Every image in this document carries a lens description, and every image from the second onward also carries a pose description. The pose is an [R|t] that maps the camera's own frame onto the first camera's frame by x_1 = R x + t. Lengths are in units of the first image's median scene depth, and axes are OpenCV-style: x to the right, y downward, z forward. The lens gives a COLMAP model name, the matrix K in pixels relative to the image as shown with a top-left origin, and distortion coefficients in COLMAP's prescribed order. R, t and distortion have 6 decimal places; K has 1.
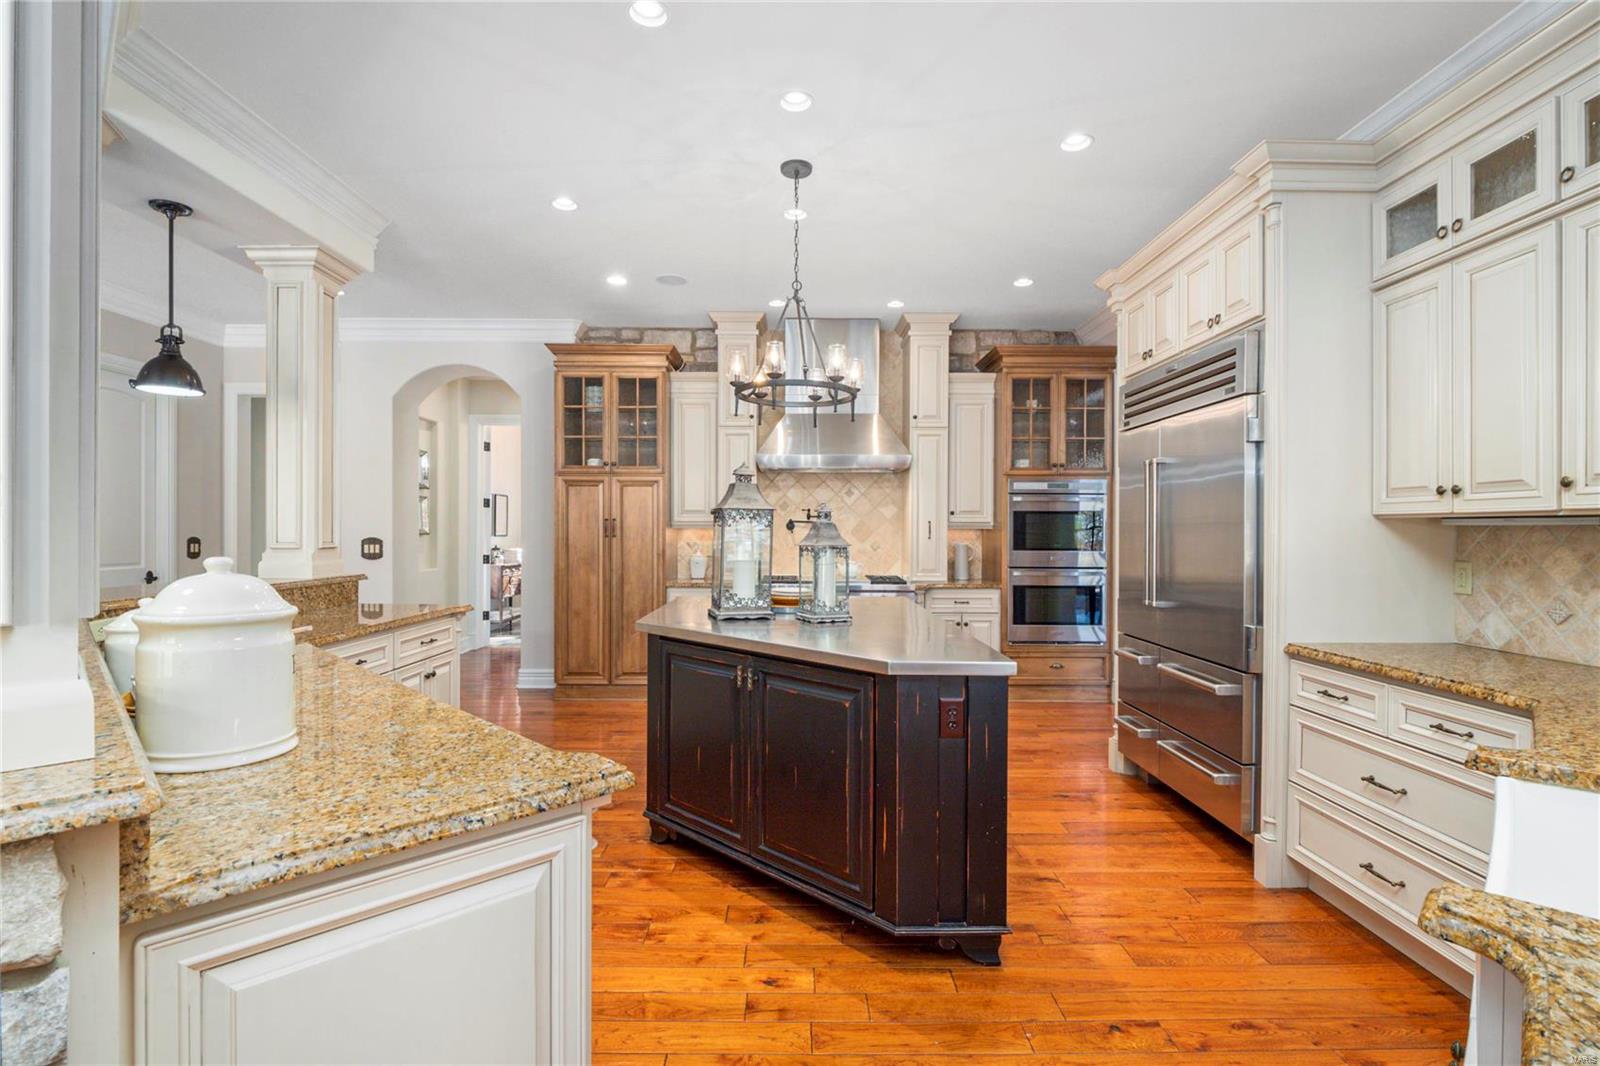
lens RADIAL K [[756.8, 0, 799.9], [0, 756.8, 530.7], [0, 0, 1]] dist [-0.020736, -0.000466]
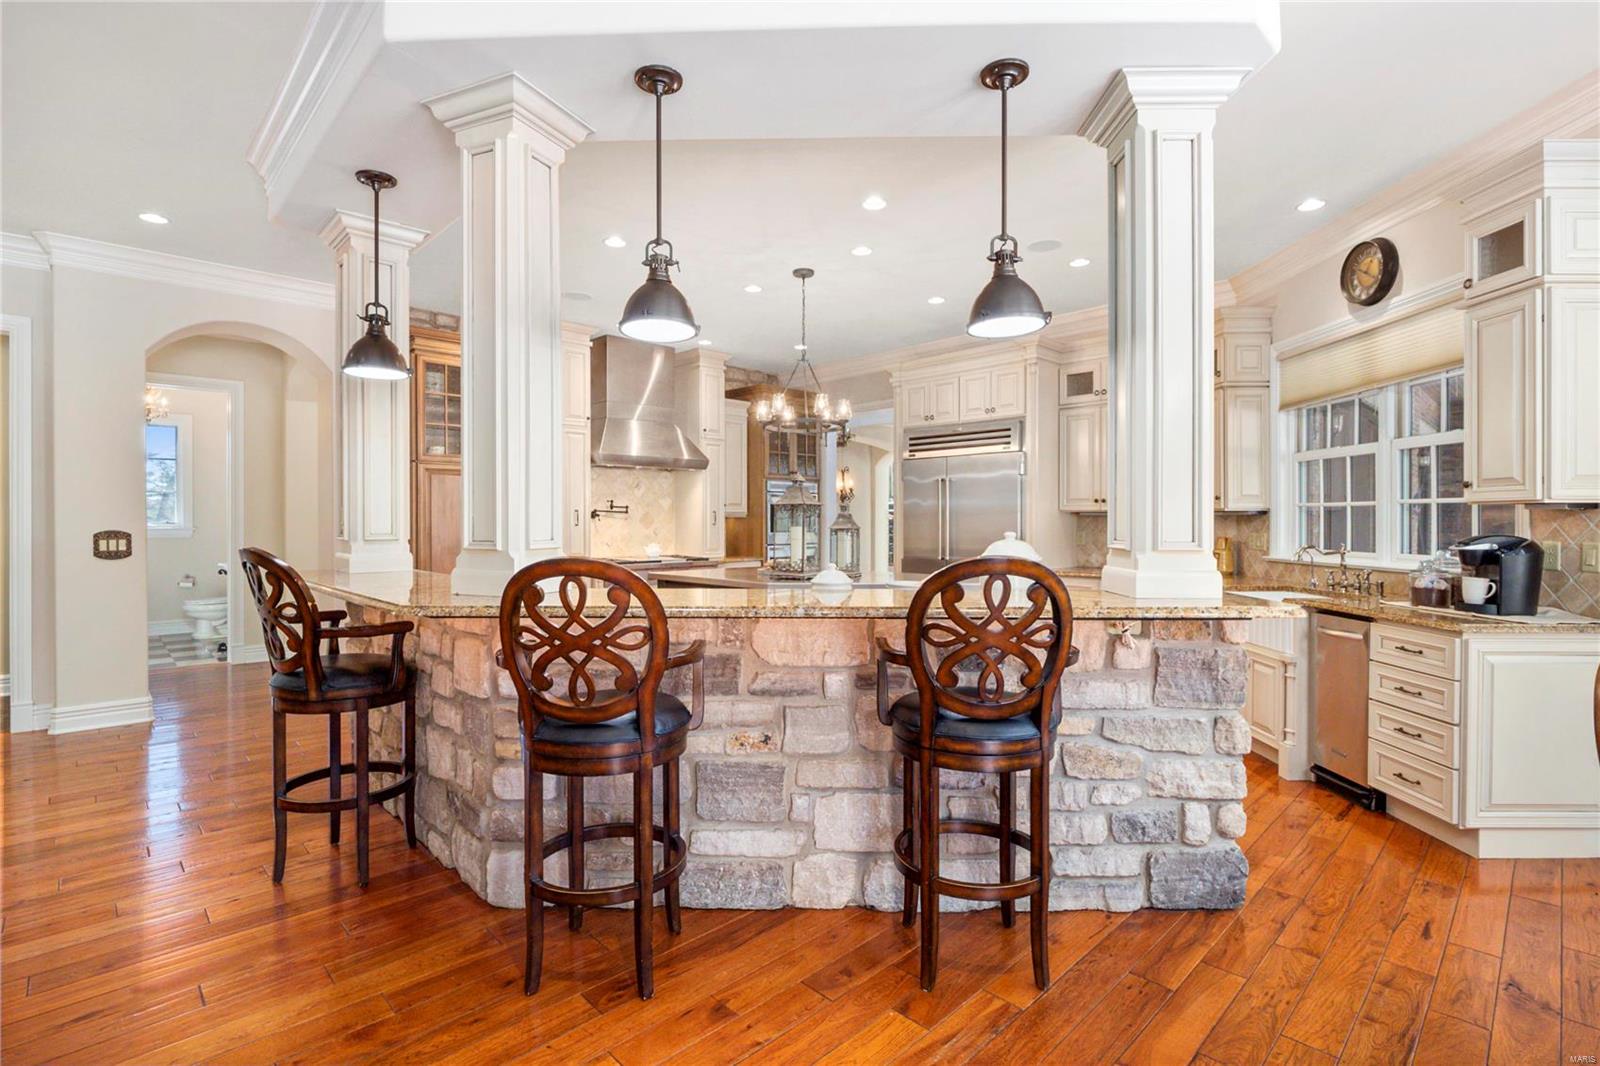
lens RADIAL K [[756.8, 0, 795.9], [0, 756.8, 520.3], [0, 0, 1]] dist [-0.020736, -0.000466]
pose [[0.715634, -0.006263, 0.698448, -0.649541], [0.002970, 0.999978, 0.005923, -0.004057], [-0.698470, -0.002165, 0.715636, -0.027328]]
